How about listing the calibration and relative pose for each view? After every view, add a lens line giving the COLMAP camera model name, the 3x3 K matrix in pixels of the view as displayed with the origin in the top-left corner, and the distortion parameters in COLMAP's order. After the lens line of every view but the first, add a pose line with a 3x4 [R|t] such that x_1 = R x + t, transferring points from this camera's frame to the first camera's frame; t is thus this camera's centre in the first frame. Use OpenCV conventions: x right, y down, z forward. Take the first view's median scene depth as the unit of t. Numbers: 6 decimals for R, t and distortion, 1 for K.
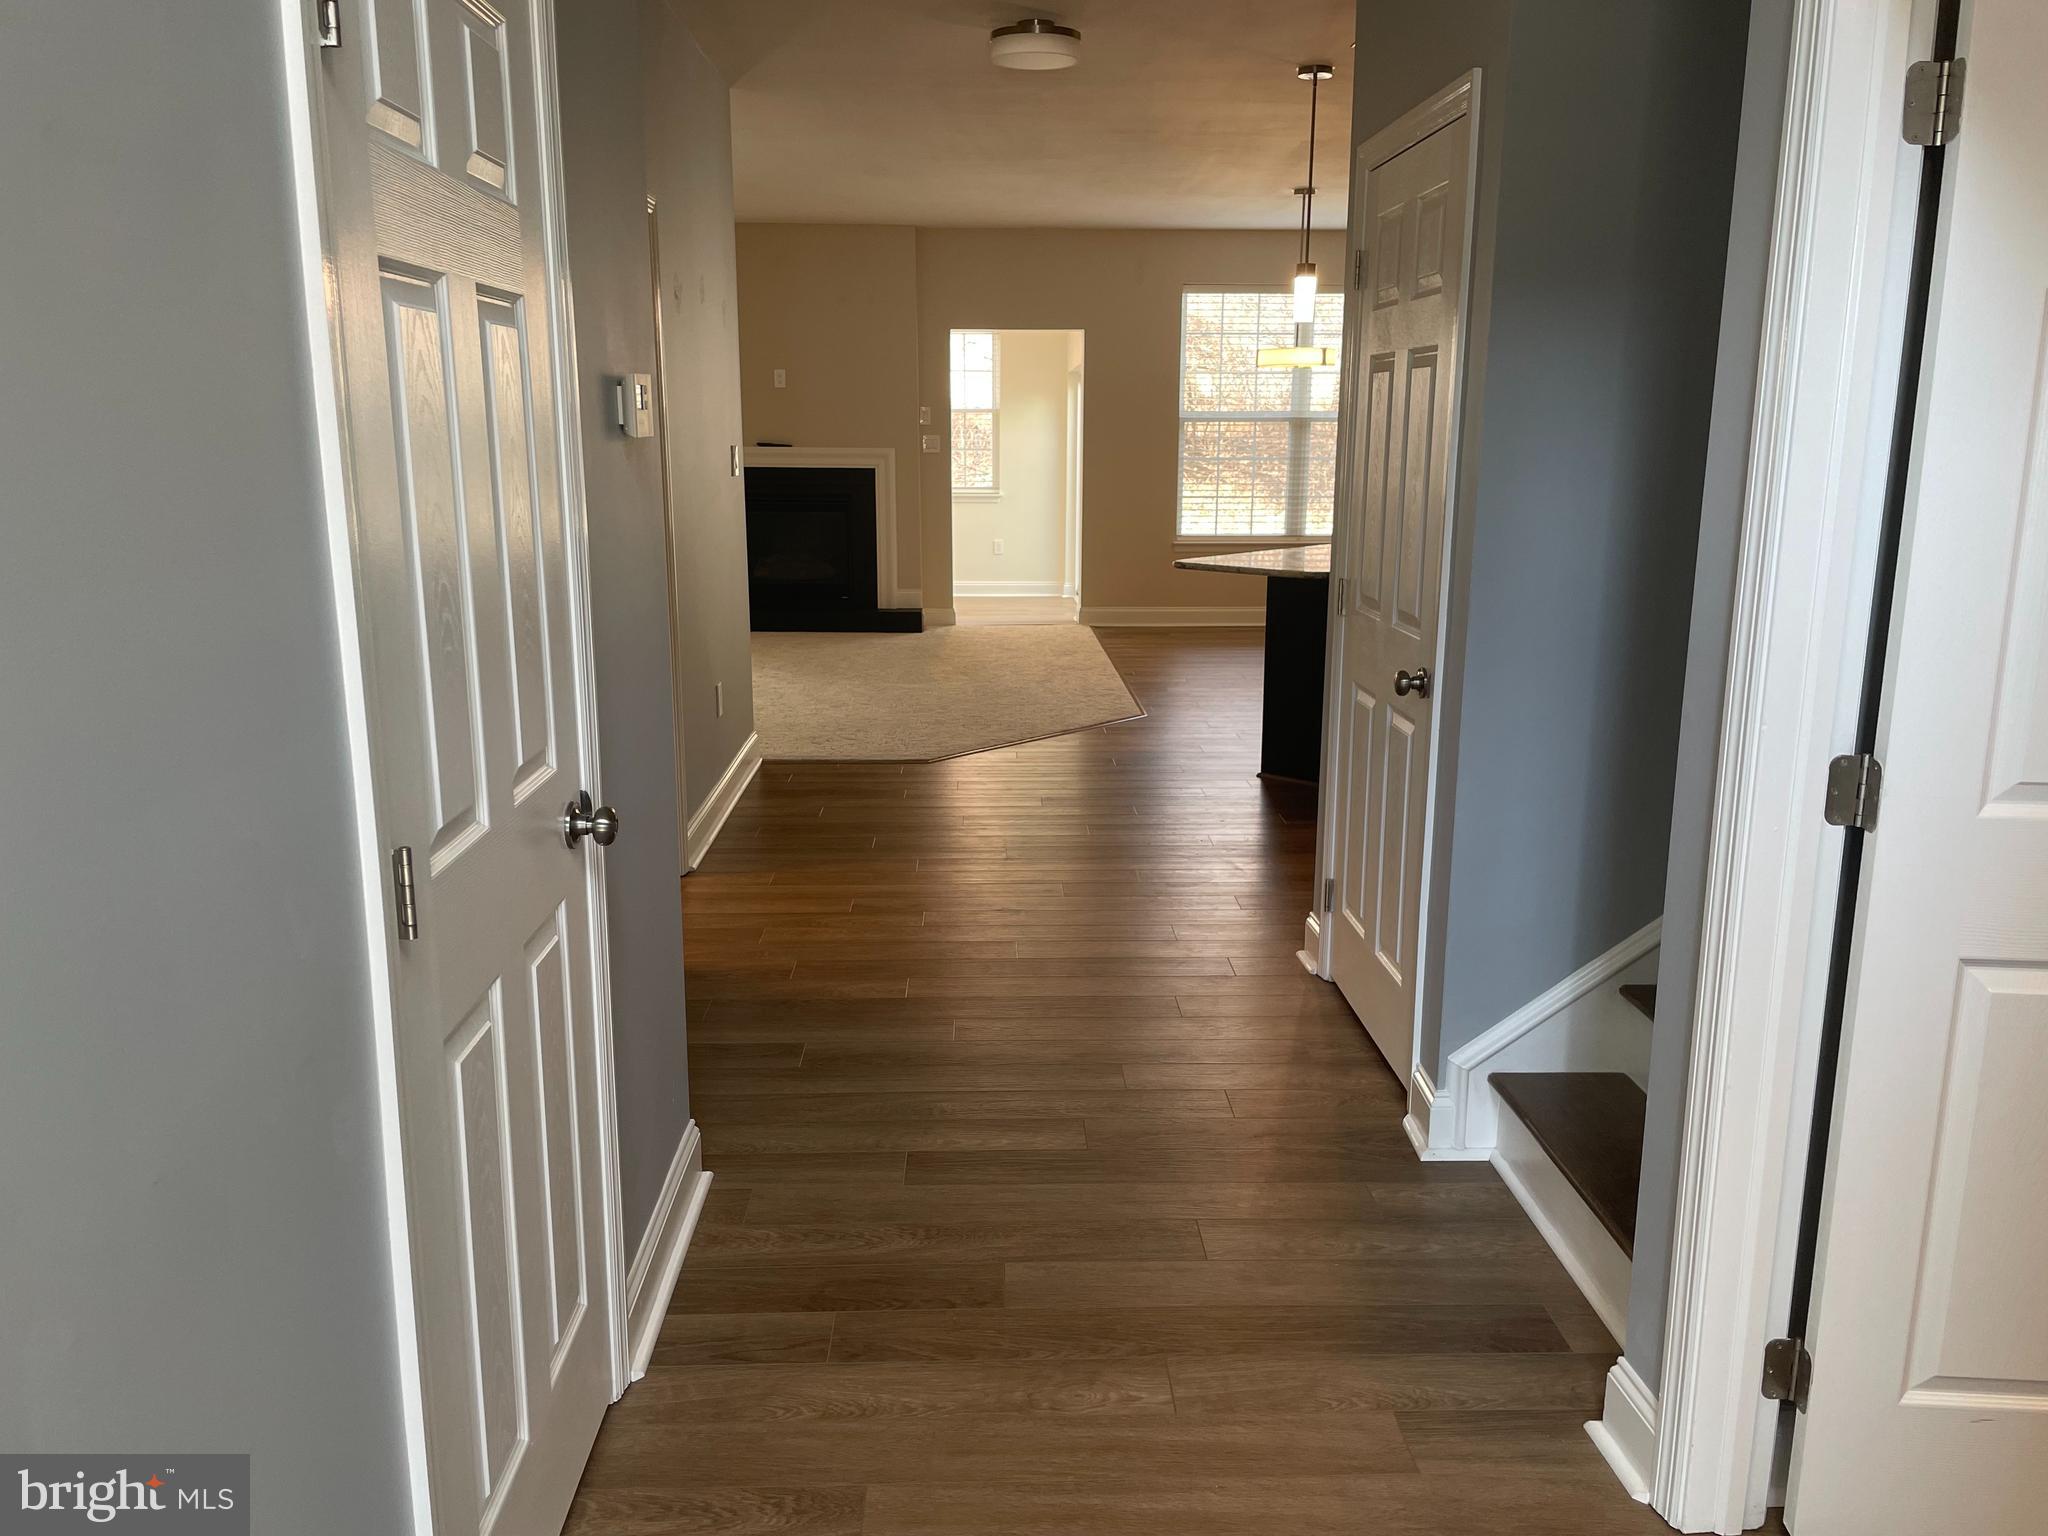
lens RADIAL K [[1556.4, 0, 1041.2], [0, 1556.4, 745.5], [0, 0, 1]] dist [0.100423, -0.132697]
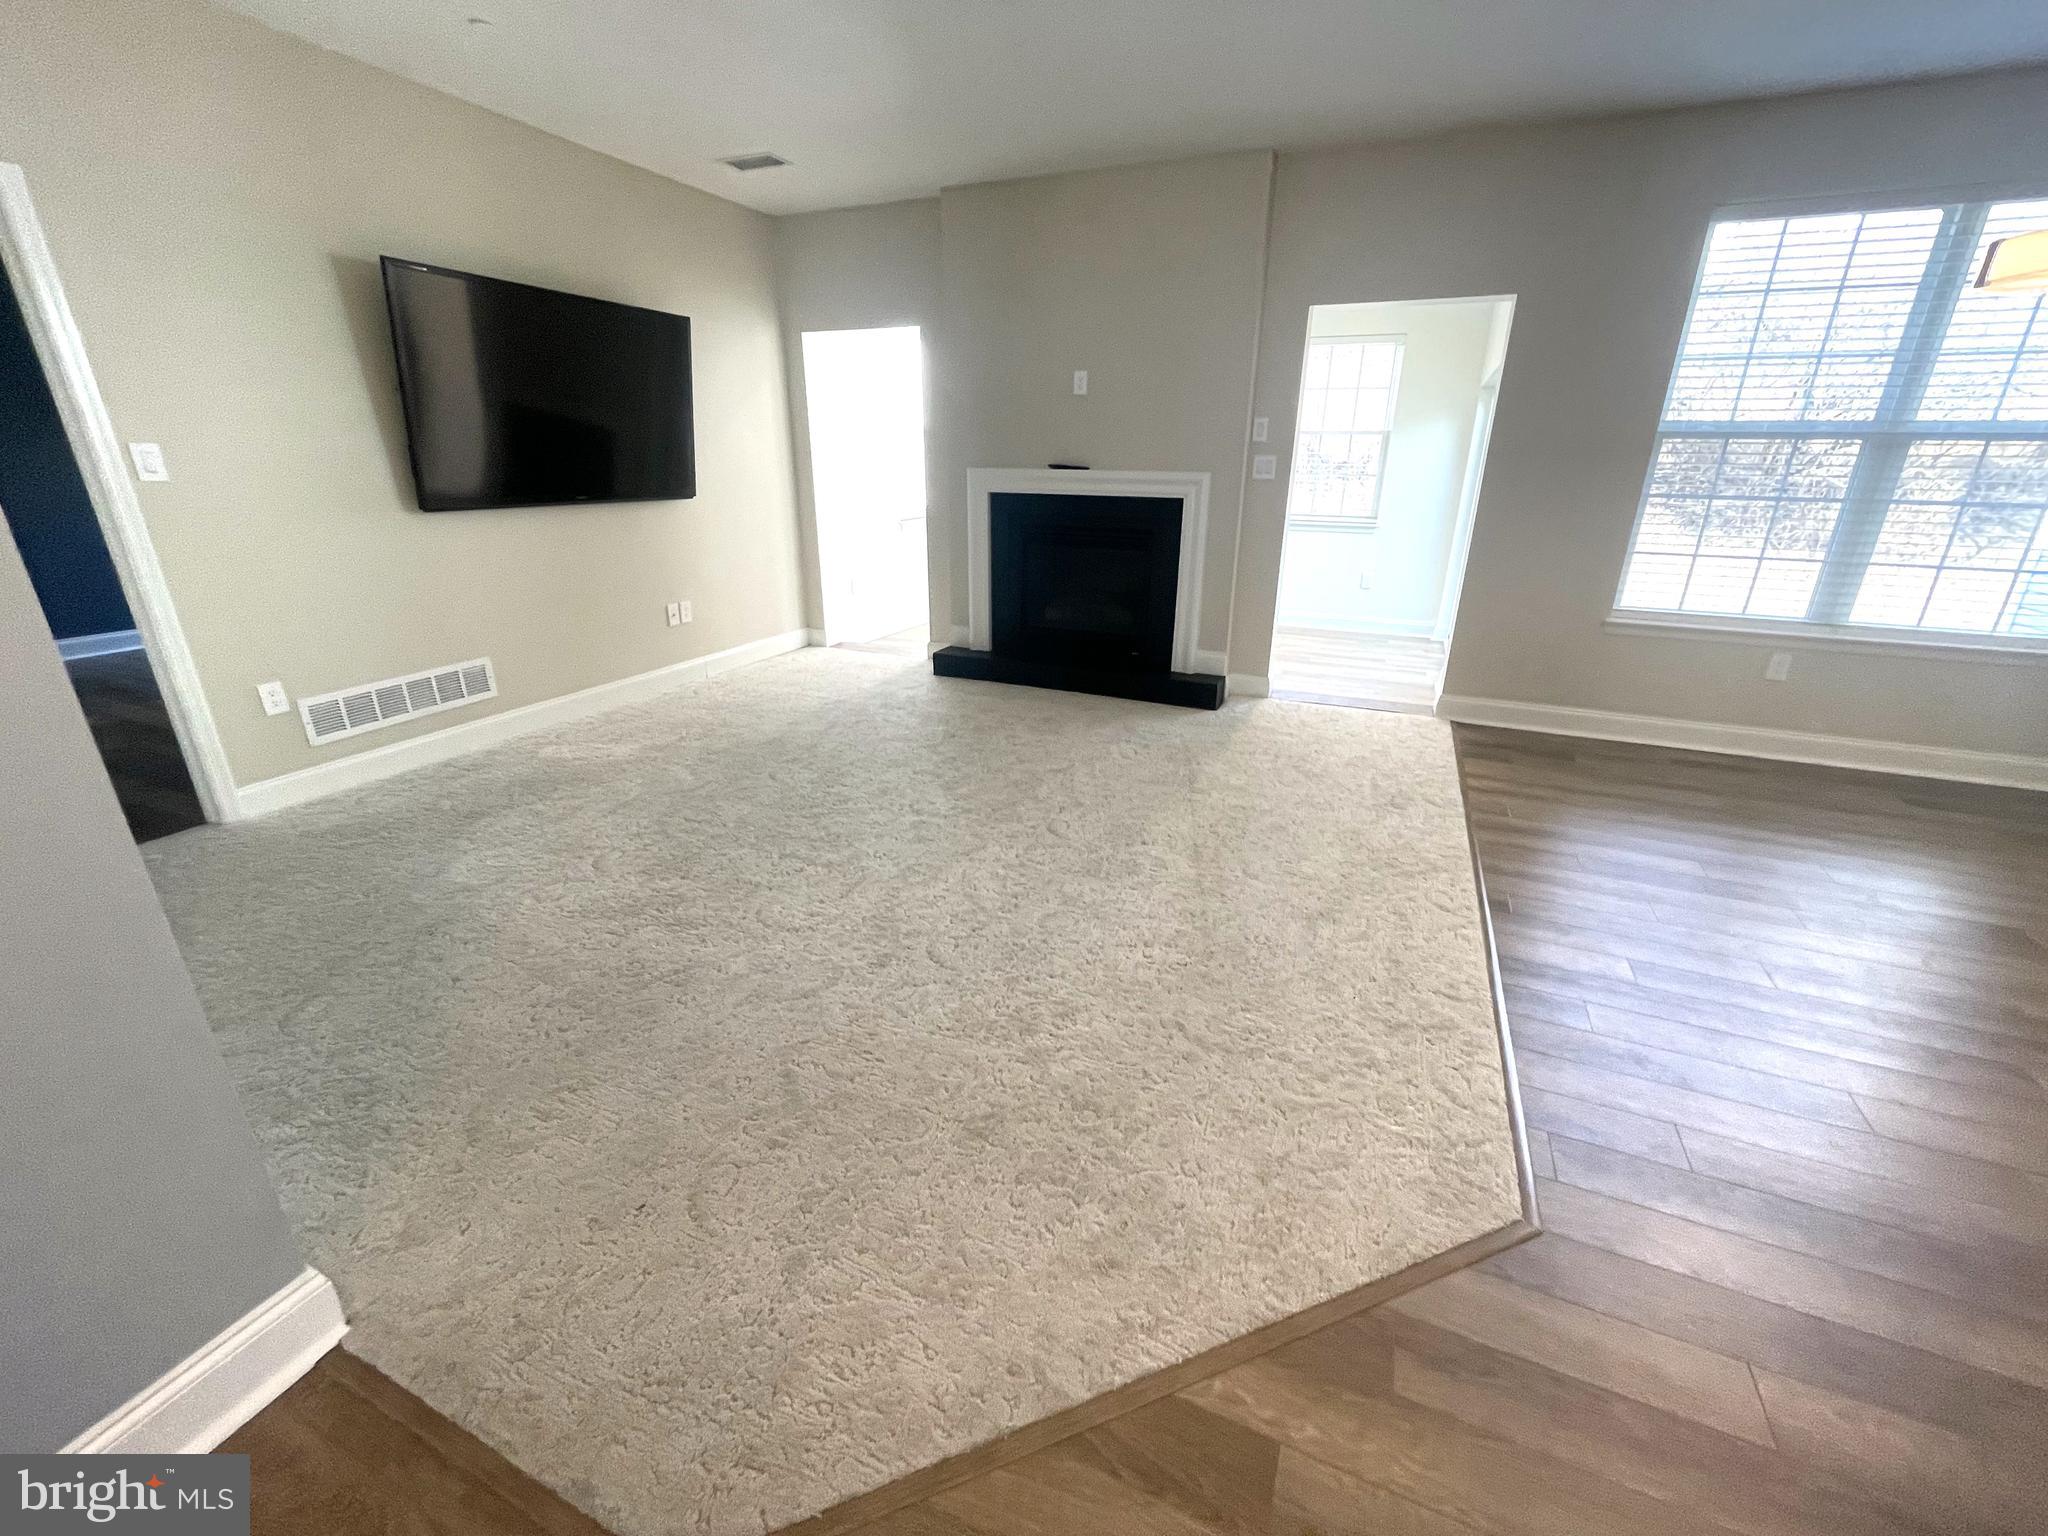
lens RADIAL K [[832.5, 0, 1023.4], [0, 832.5, 763.7], [0, 0, 1]] dist [-0.000340, -0.000122]
pose [[0.897856, 0.158035, -0.410949, 0.015361], [-0.096665, 0.981344, 0.166190, -0.105866], [0.429547, -0.109490, 0.896383, 0.562882]]
